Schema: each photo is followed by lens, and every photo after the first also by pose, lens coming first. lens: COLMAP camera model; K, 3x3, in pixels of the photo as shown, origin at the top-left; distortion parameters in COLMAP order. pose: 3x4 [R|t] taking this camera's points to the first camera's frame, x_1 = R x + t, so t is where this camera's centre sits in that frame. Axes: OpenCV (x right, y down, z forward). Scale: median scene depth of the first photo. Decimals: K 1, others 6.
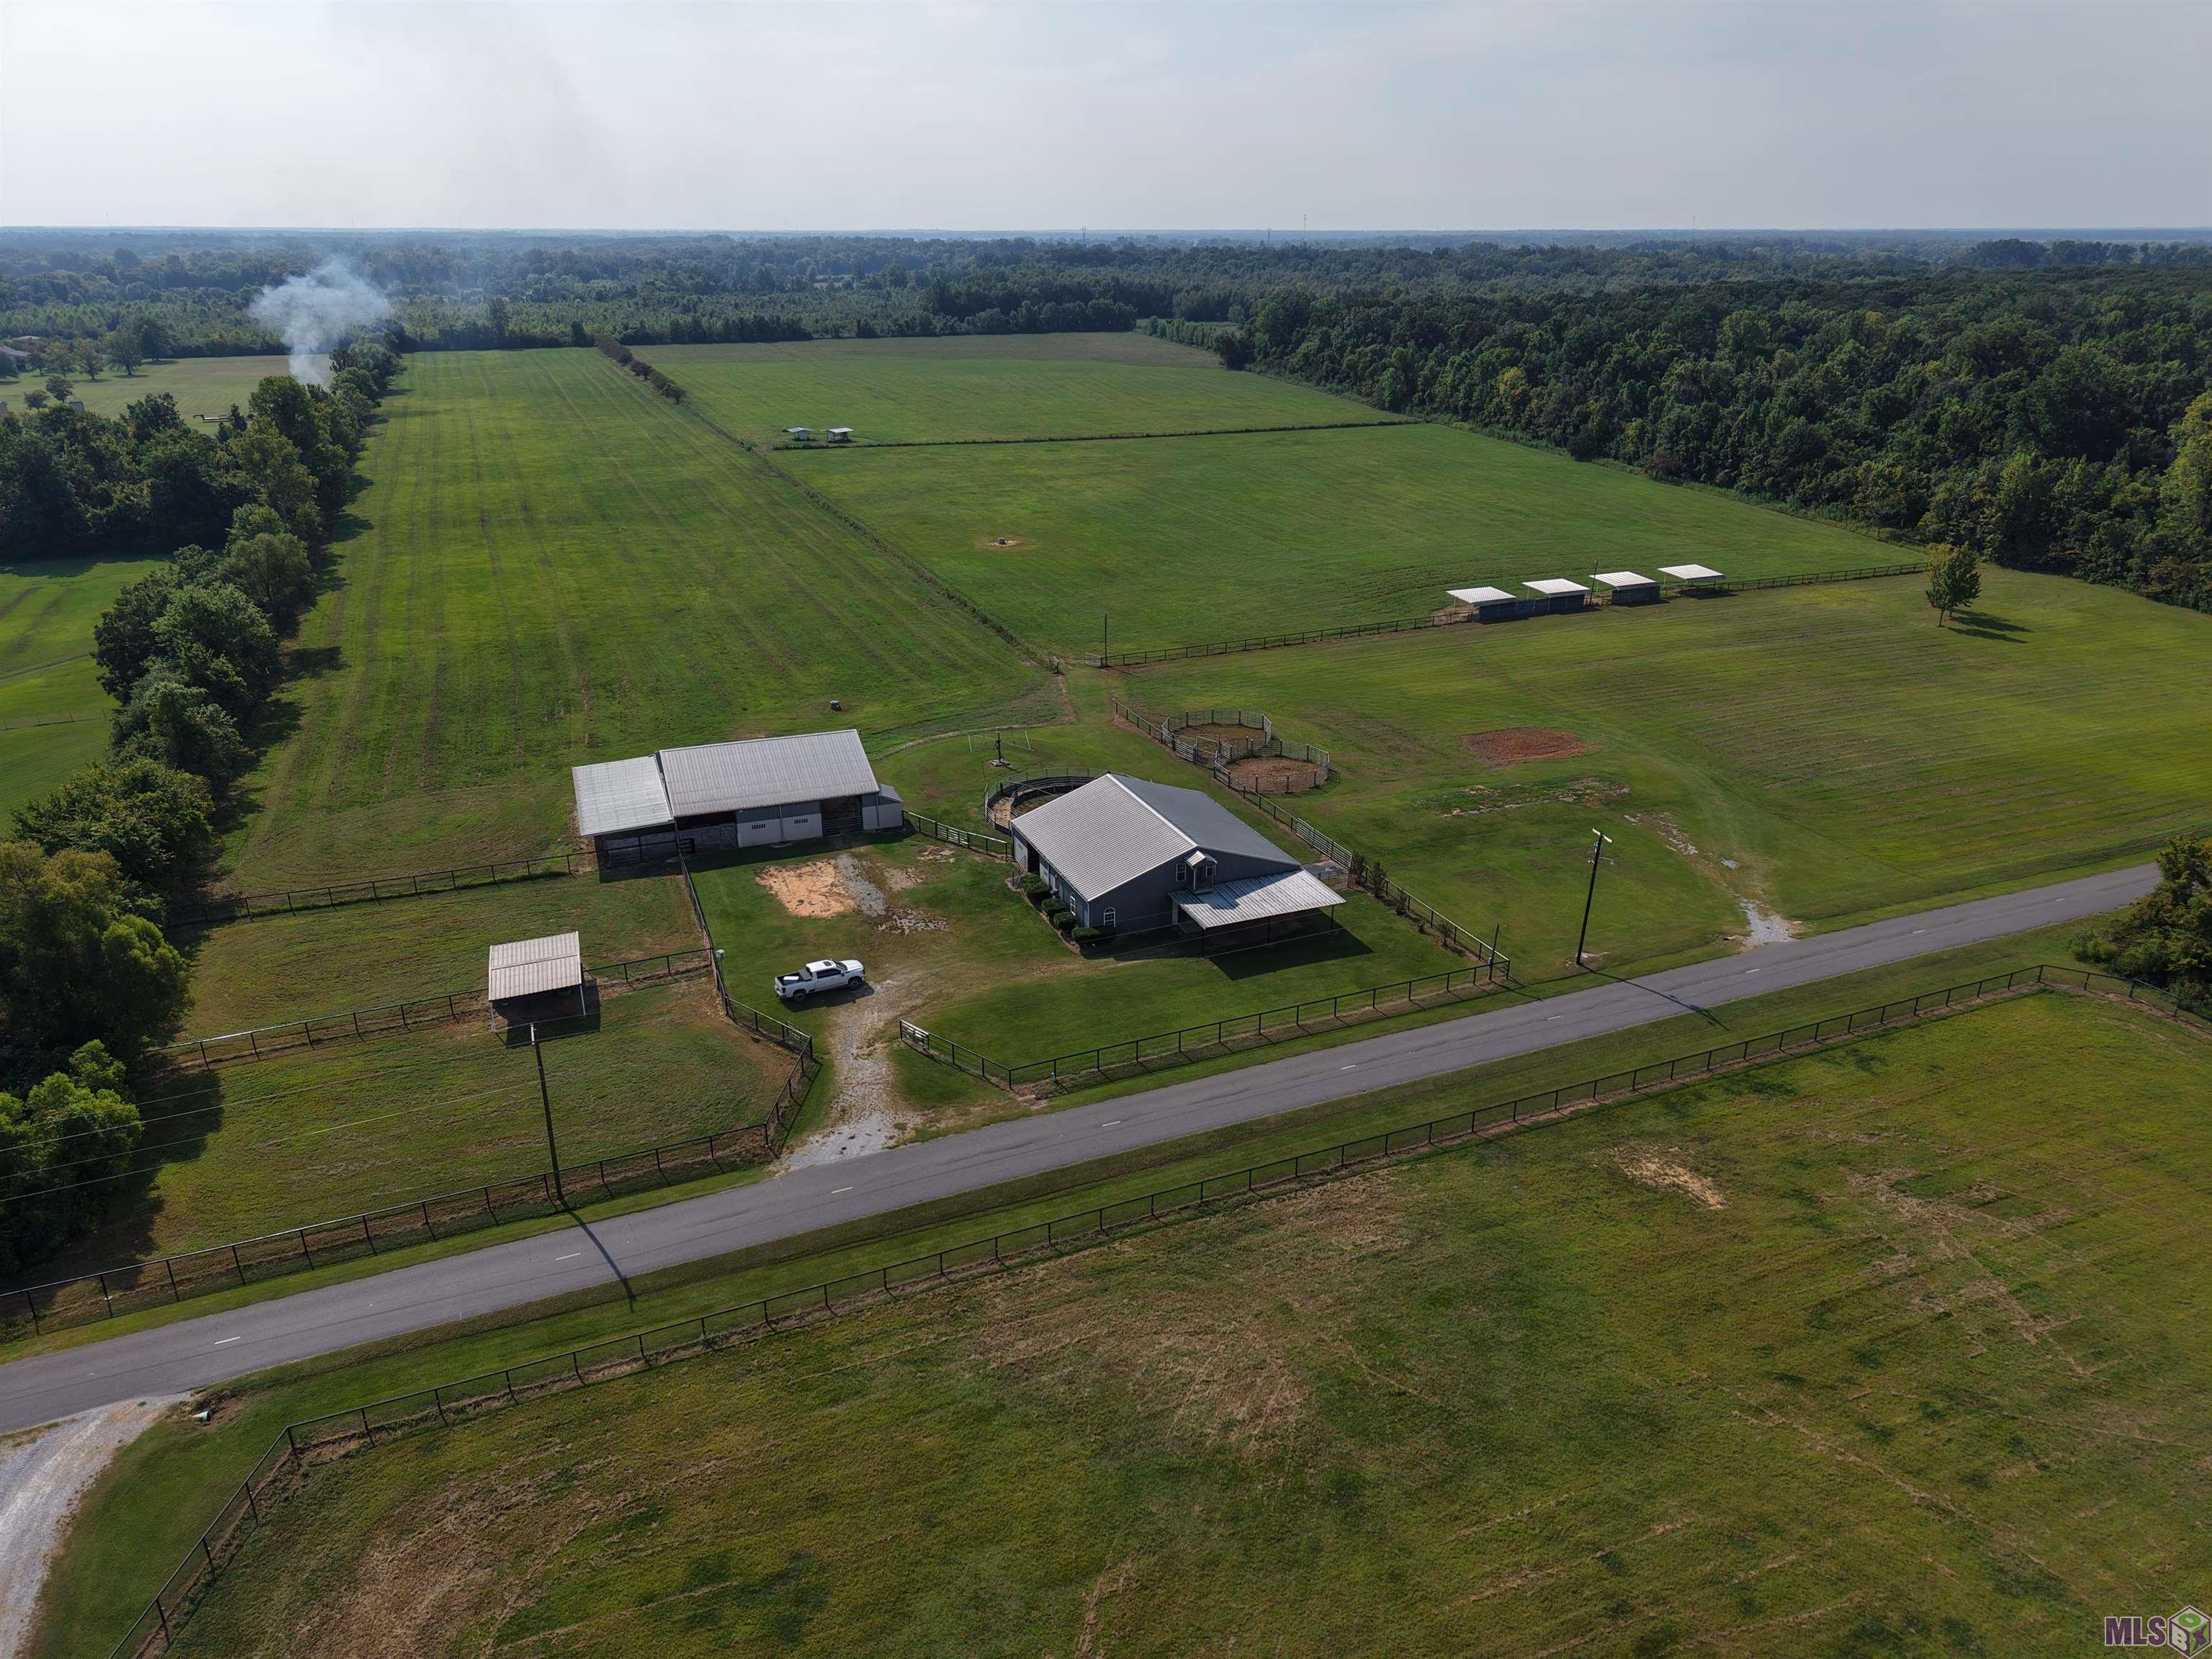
lens RADIAL K [[1482.8, 0, 1102.5], [0, 1482.8, 821.8], [0, 0, 1]] dist [0.021005, -0.016527]
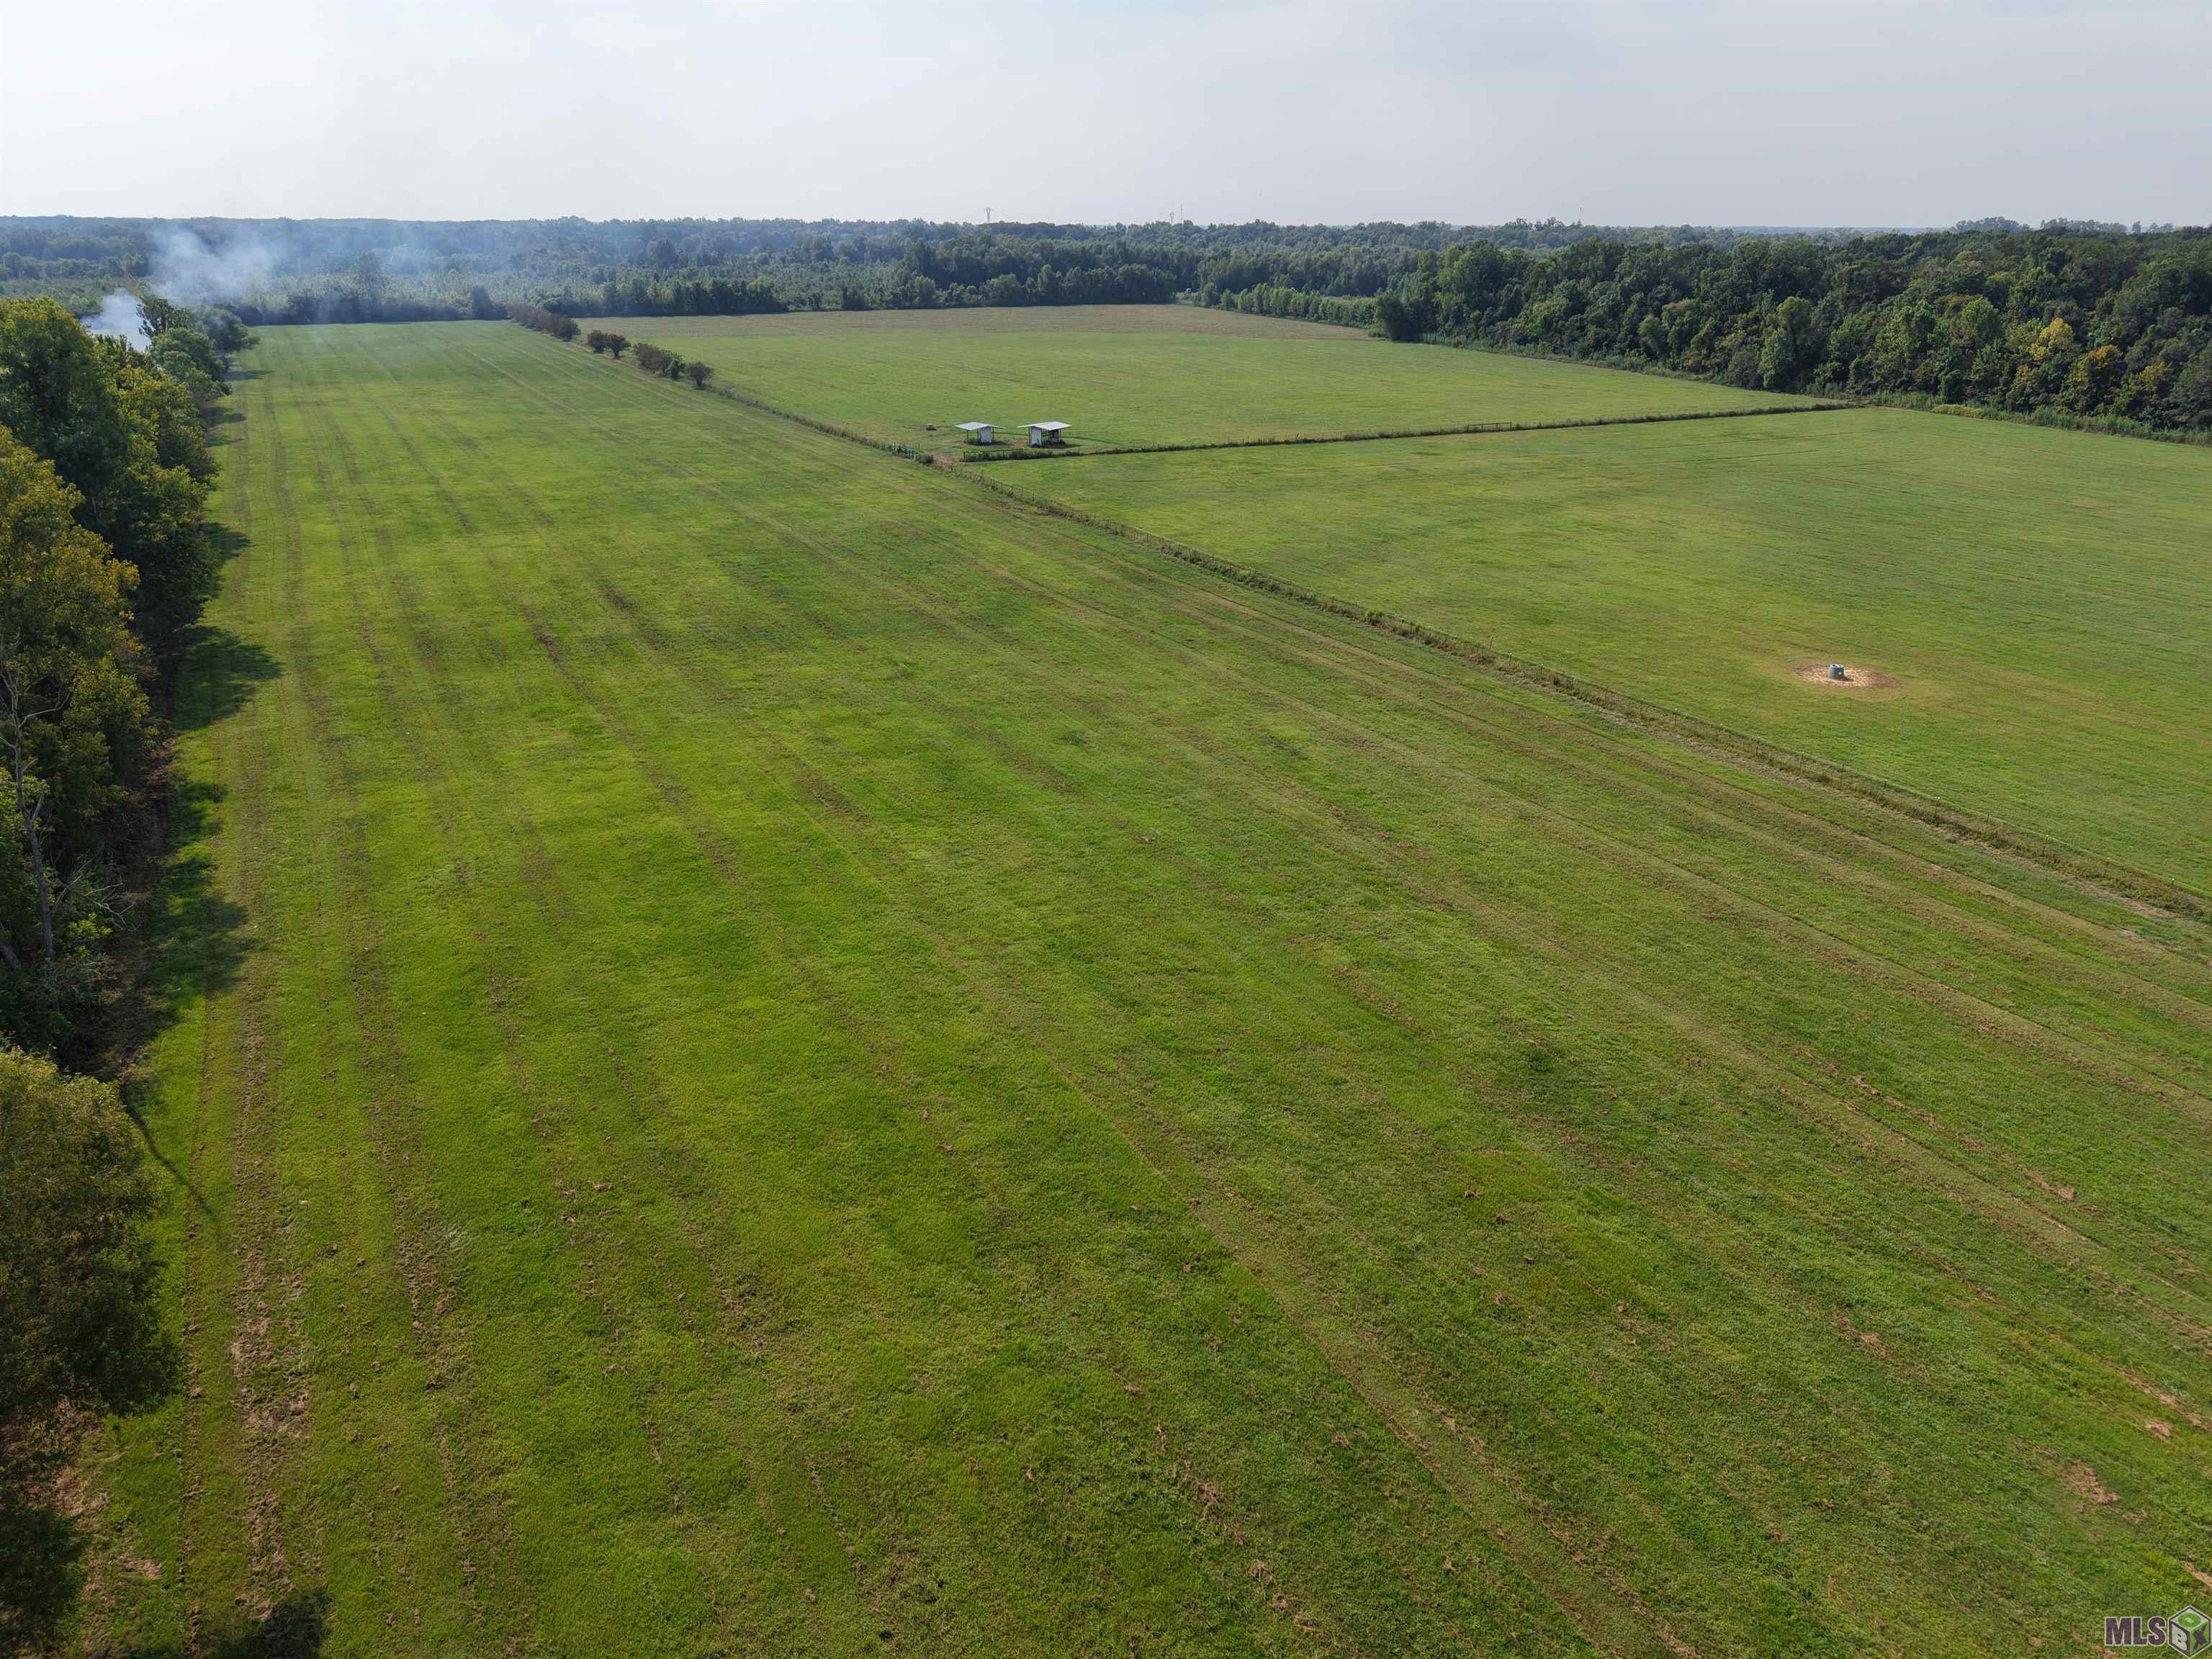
lens RADIAL K [[1482.8, 0, 1102.5], [0, 1482.8, 821.8], [0, 0, 1]] dist [0.021005, -0.016527]
pose [[0.995065, -0.033694, 0.093325, -0.629728], [0.033551, 0.999432, 0.003098, -0.309355], [-0.093376, 0.000048, 0.995631, 1.183283]]
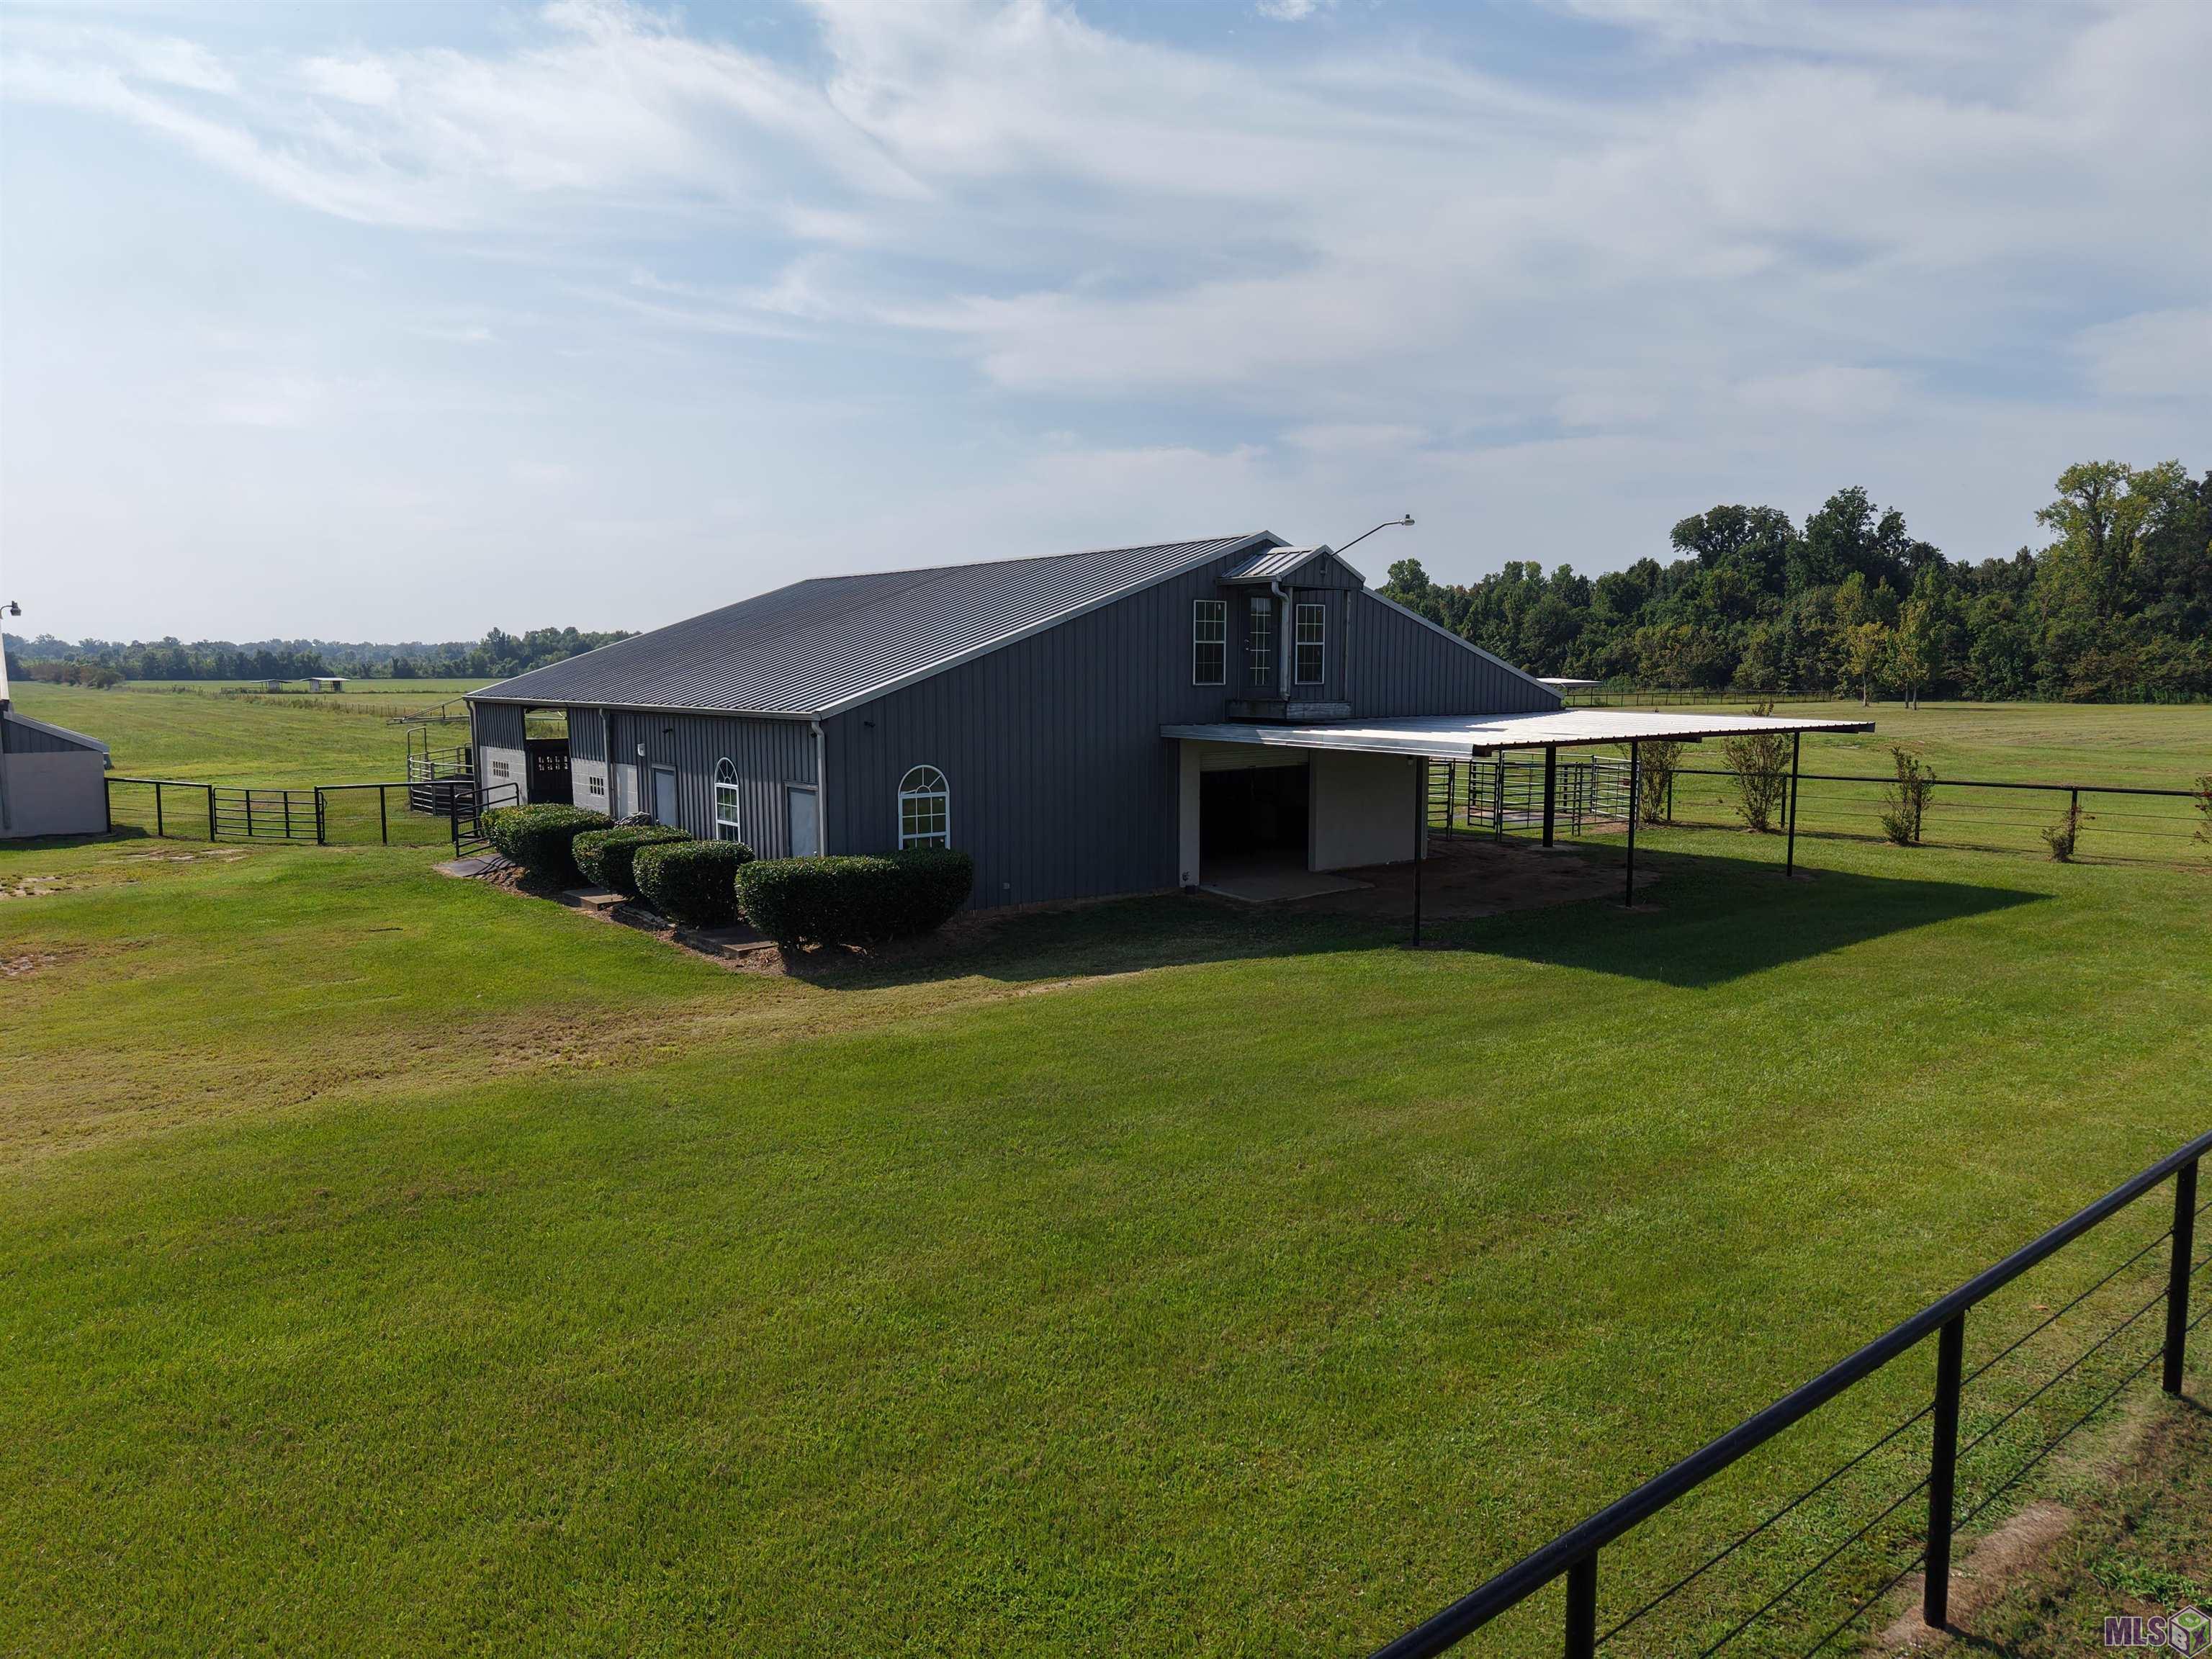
lens RADIAL K [[1473.9, 0, 1113.0], [0, 1473.9, 835.3], [0, 0, 1]] dist [0.046699, -0.050527]
pose [[0.960622, -0.033778, 0.275797, -0.022882], [0.105491, 0.962601, -0.249540, 0.102635], [-0.257053, 0.268808, 0.928260, 0.684481]]
